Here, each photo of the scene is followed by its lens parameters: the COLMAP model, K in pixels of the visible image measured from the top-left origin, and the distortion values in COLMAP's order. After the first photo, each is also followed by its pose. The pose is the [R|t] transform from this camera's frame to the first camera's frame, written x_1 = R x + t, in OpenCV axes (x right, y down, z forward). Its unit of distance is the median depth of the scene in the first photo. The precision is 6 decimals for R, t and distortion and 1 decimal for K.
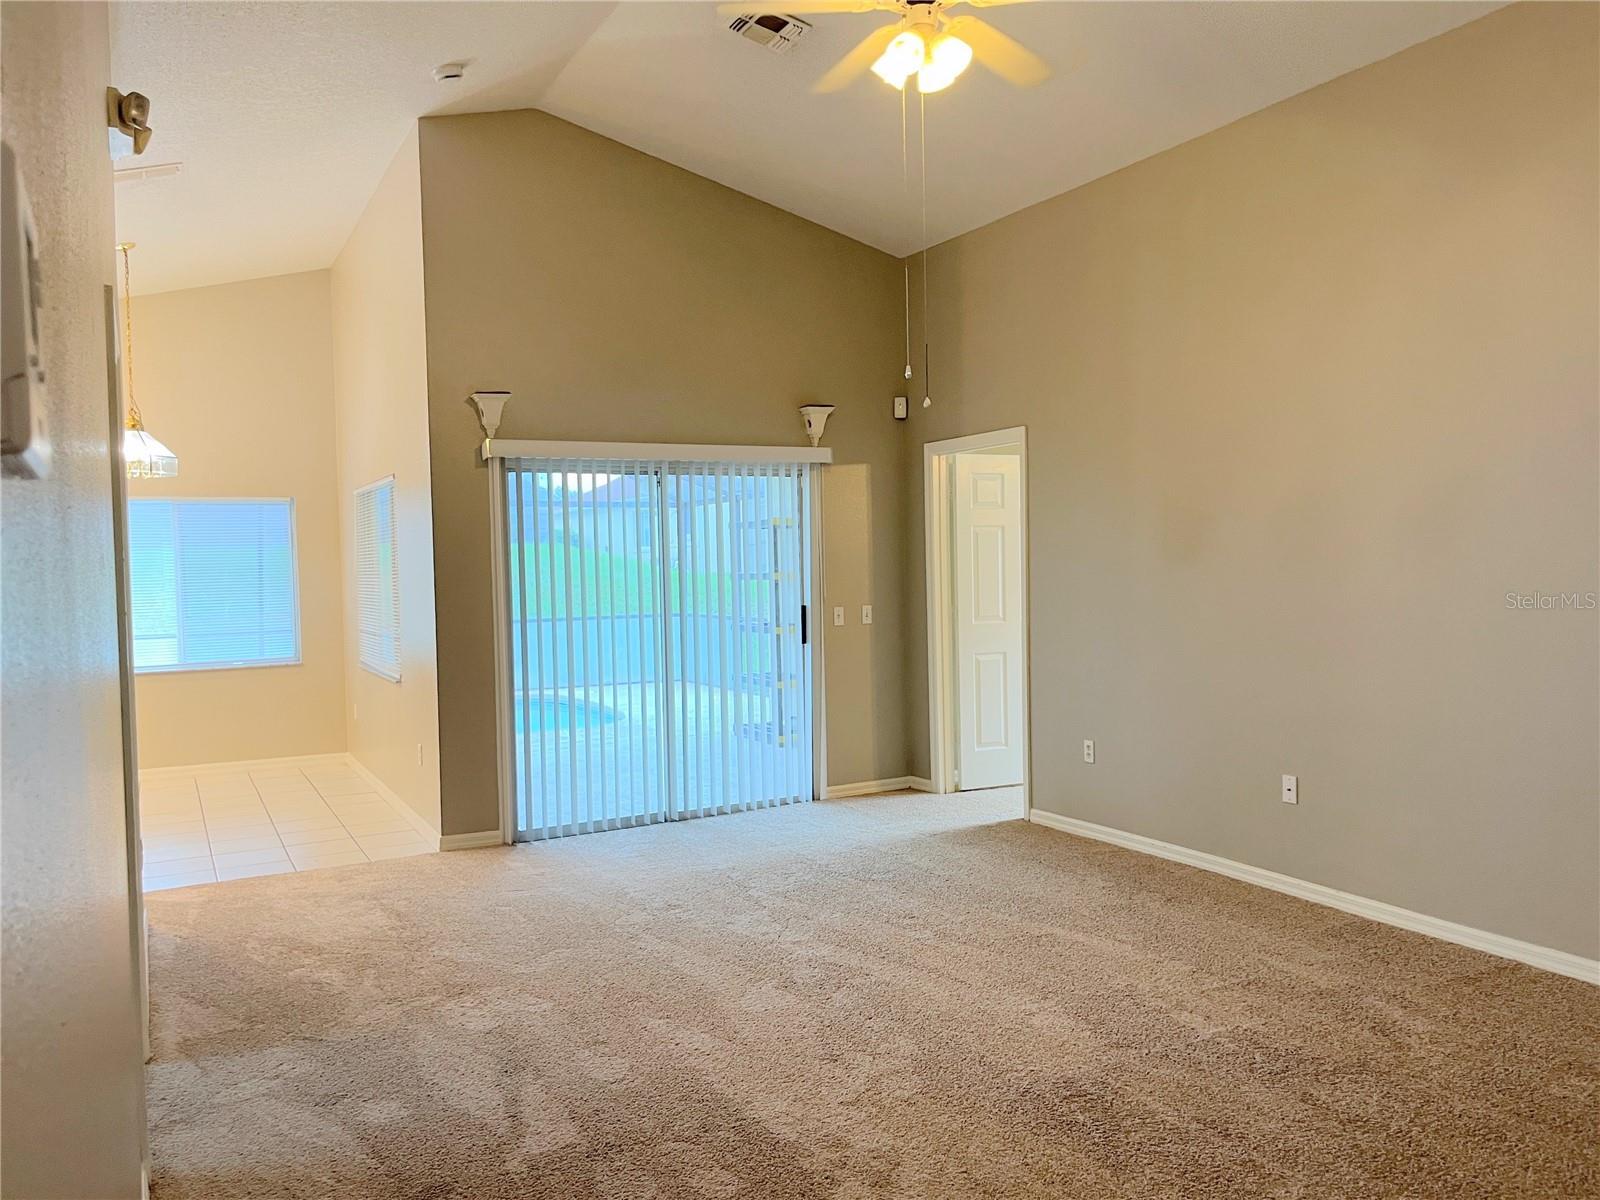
lens RADIAL K [[1221.8, 0, 801.5], [0, 1221.8, 593.3], [0, 0, 1]] dist [0.014826, 0.000895]
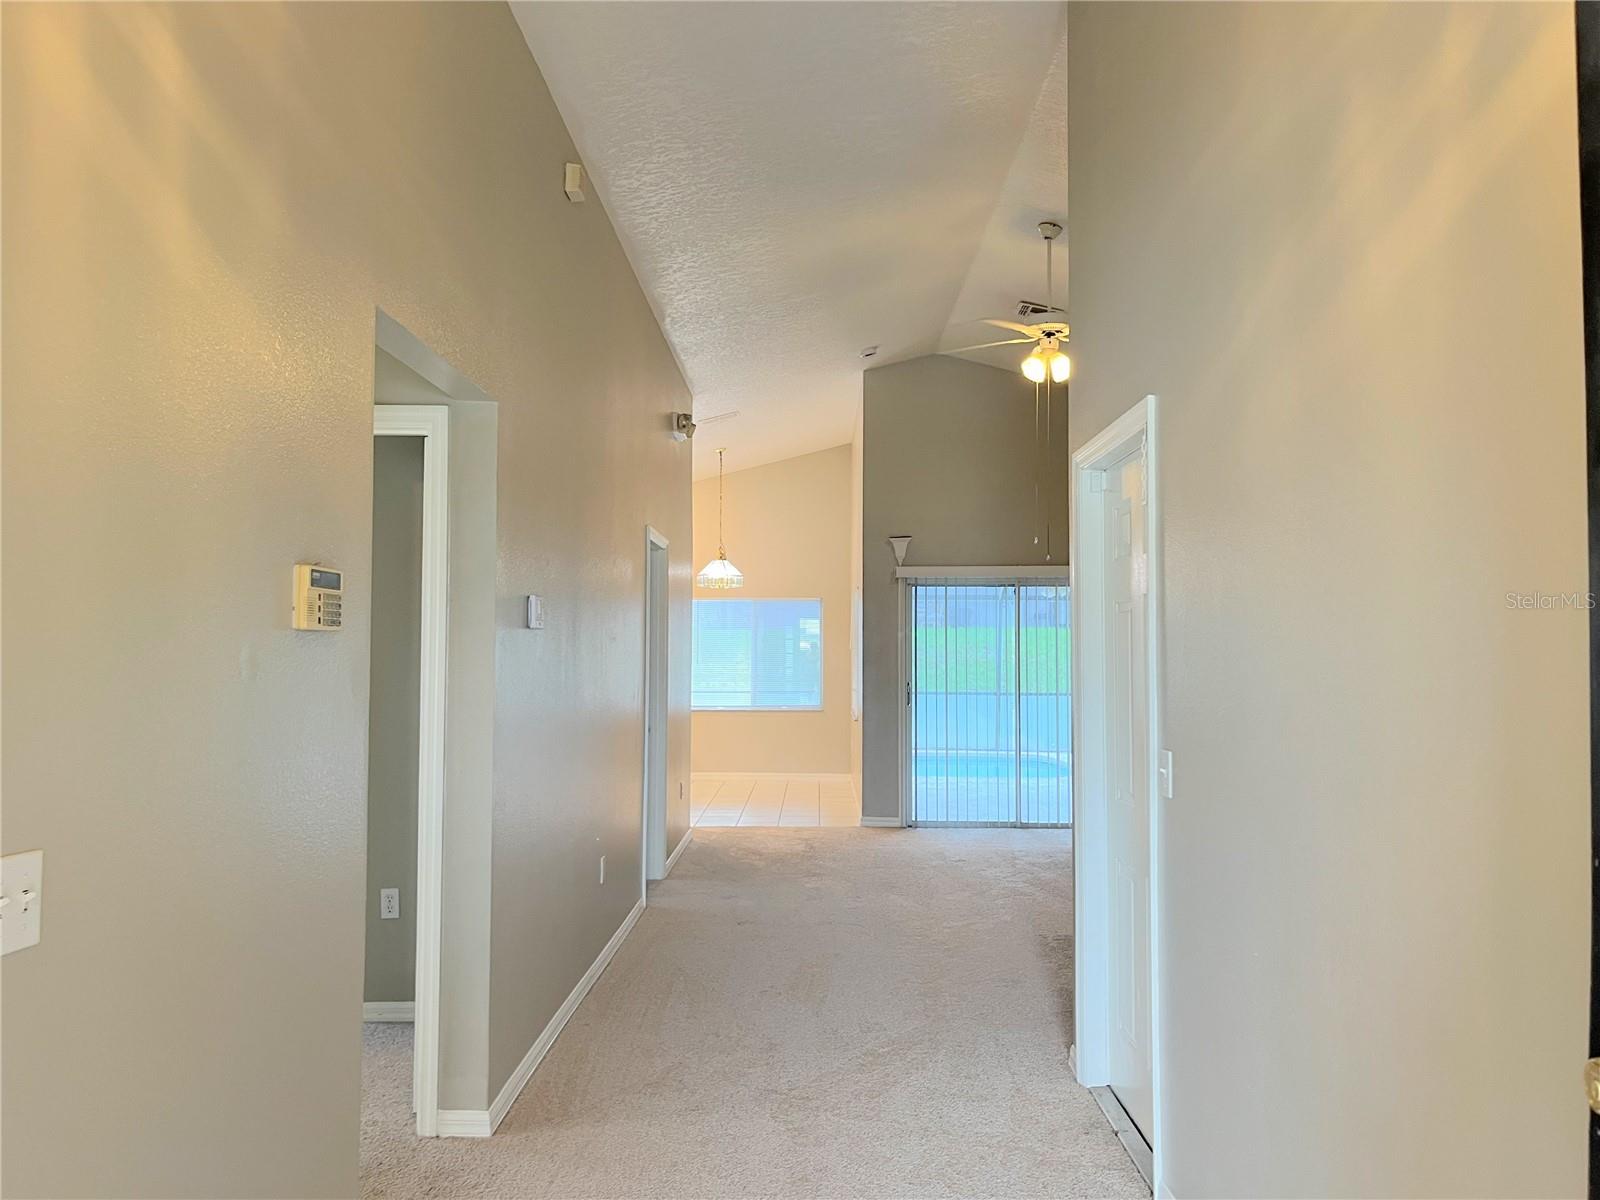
lens RADIAL K [[1221.8, 0, 798.8], [0, 1221.8, 601.9], [0, 0, 1]] dist [0.014826, 0.000895]
pose [[0.871042, 0.008815, -0.491129, 0.406931], [-0.039549, 0.997852, -0.052231, 0.007342], [0.489614, 0.064919, 0.869519, -0.430241]]
